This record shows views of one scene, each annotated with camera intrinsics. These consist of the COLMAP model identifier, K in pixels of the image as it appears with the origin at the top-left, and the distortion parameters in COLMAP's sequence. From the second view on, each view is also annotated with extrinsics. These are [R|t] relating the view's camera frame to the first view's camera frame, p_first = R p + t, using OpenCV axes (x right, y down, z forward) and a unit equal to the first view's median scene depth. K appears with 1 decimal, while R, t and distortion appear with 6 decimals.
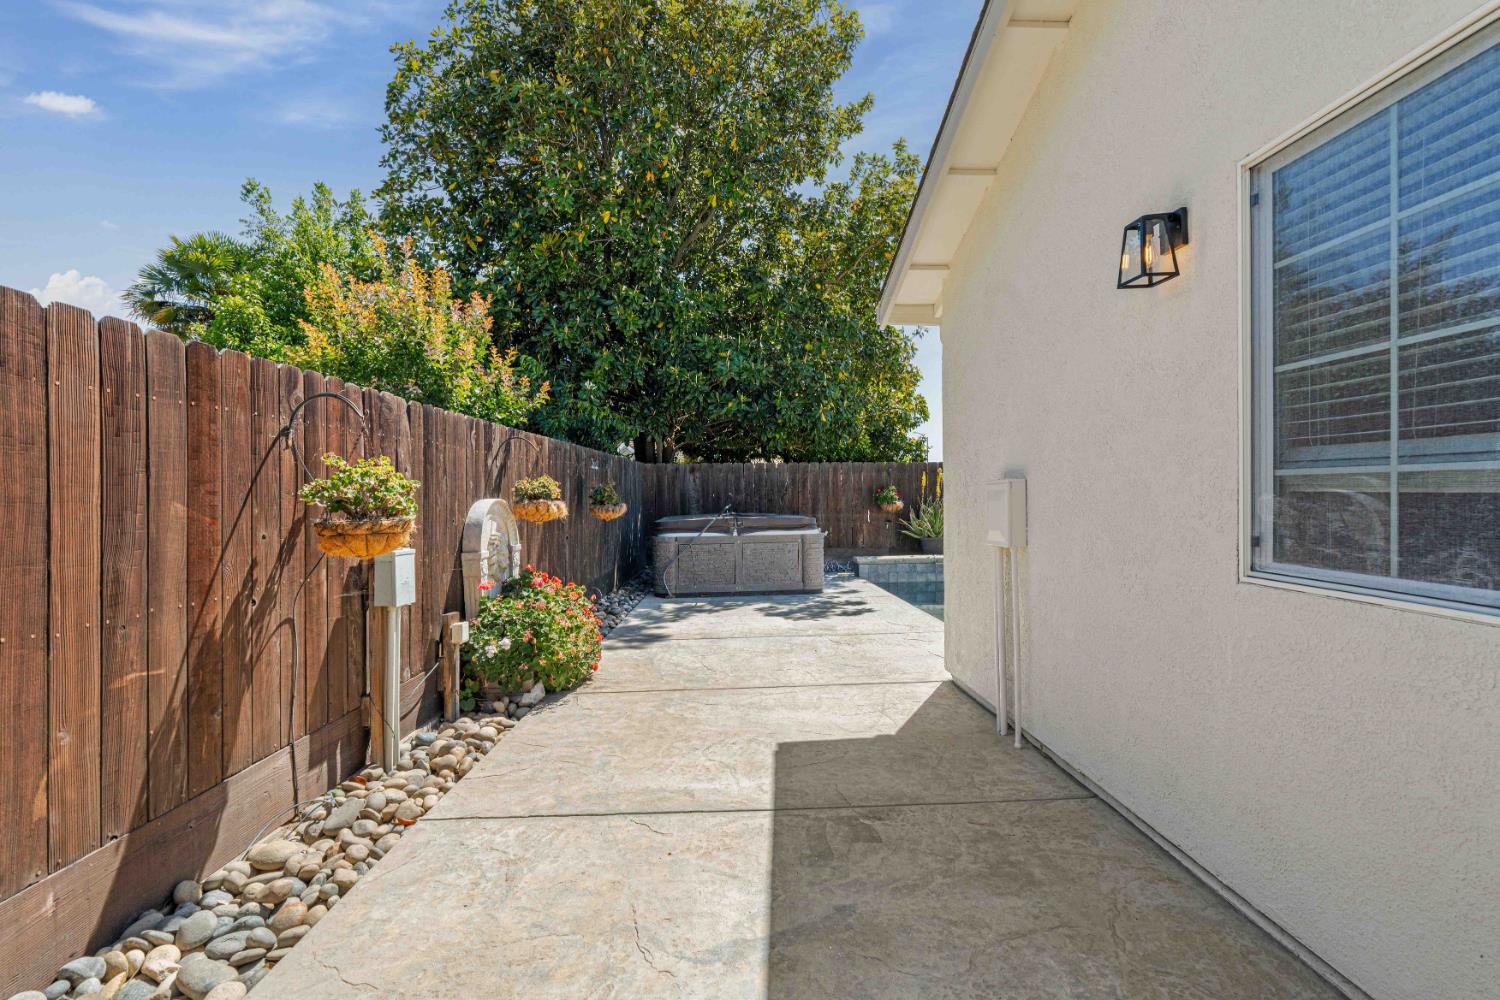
lens RADIAL K [[683.8, 0, 756.7], [0, 683.8, 496.4], [0, 0, 1]] dist [-0.000598, 0.000264]
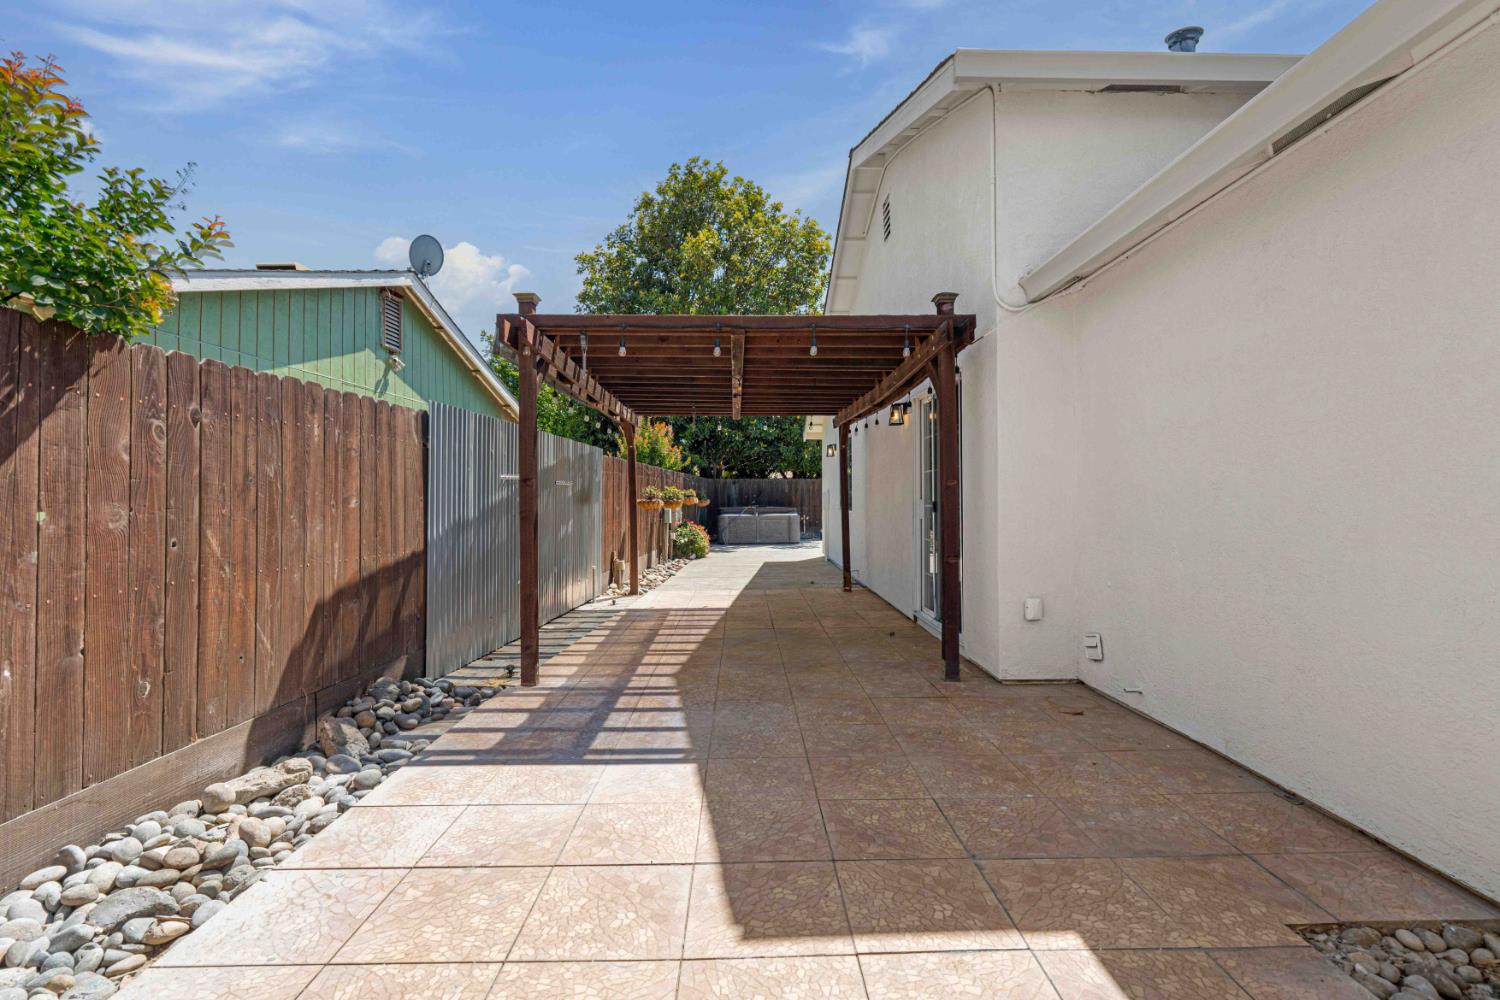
lens RADIAL K [[683.8, 0, 756.7], [0, 683.8, 496.4], [0, 0, 1]] dist [-0.000598, 0.000264]
pose [[0.999161, 0.007734, -0.040225, 0.052628], [-0.007984, 0.999950, -0.006063, 0.010332], [0.040176, 0.006379, 0.999172, -1.104390]]
